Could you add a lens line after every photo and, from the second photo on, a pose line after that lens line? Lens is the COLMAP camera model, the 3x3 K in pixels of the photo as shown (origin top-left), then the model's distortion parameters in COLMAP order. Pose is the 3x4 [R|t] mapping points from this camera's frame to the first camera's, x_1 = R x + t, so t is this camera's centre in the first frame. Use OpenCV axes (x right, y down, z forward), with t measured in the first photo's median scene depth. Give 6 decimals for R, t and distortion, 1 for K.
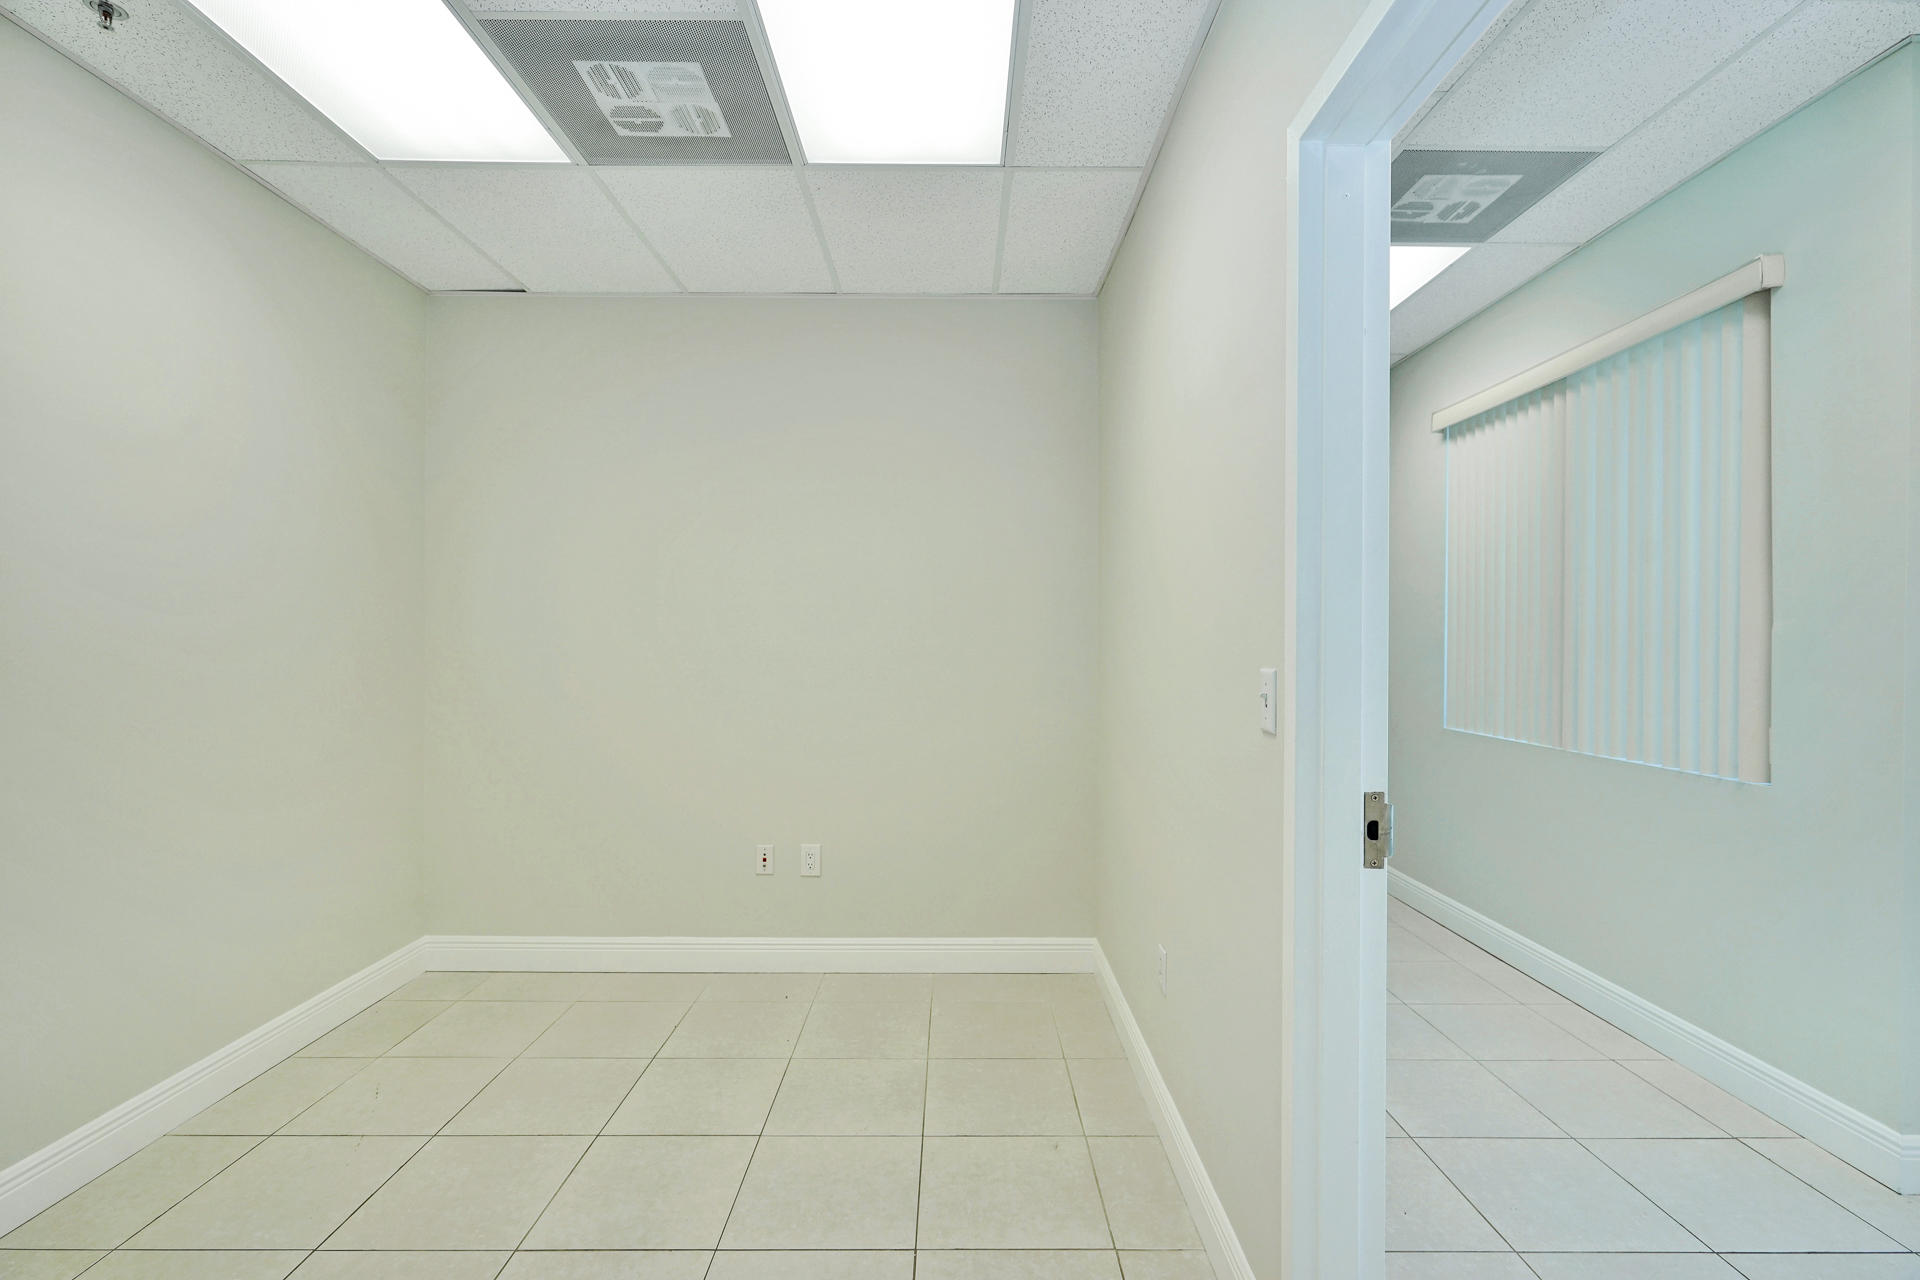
lens RADIAL K [[876.5, 0, 960.0], [0, 876.5, 640.0], [0, 0, 1]] dist [0.008873, -0.000370]
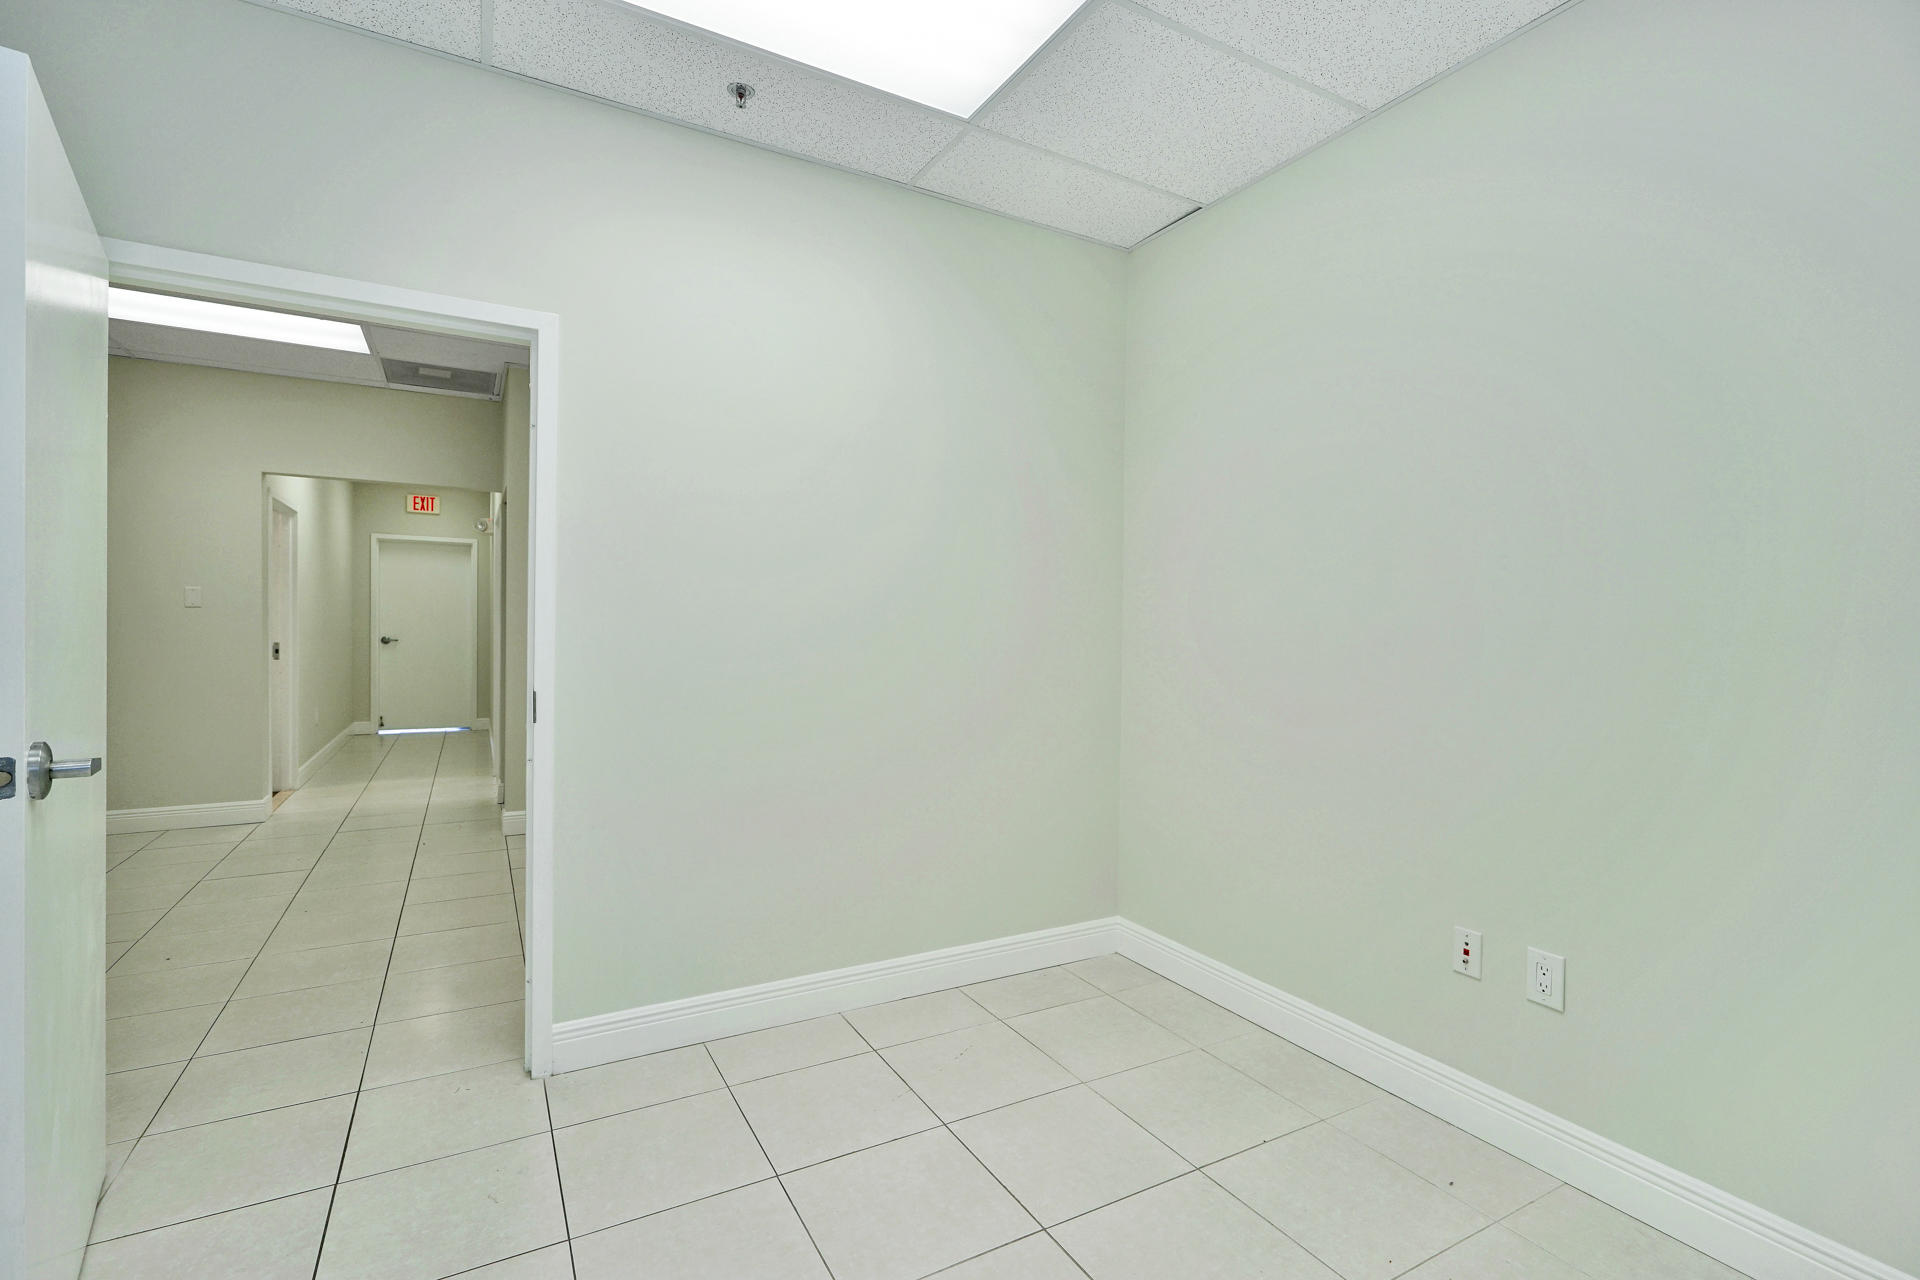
lens RADIAL K [[876.5, 0, 960.0], [0, 876.5, 640.0], [0, 0, 1]] dist [0.008873, -0.000370]
pose [[0.487234, 0.013176, -0.873172, 0.152035], [-0.011415, 0.999897, 0.008719, 0.024104], [0.873197, 0.005719, 0.487334, 0.372650]]
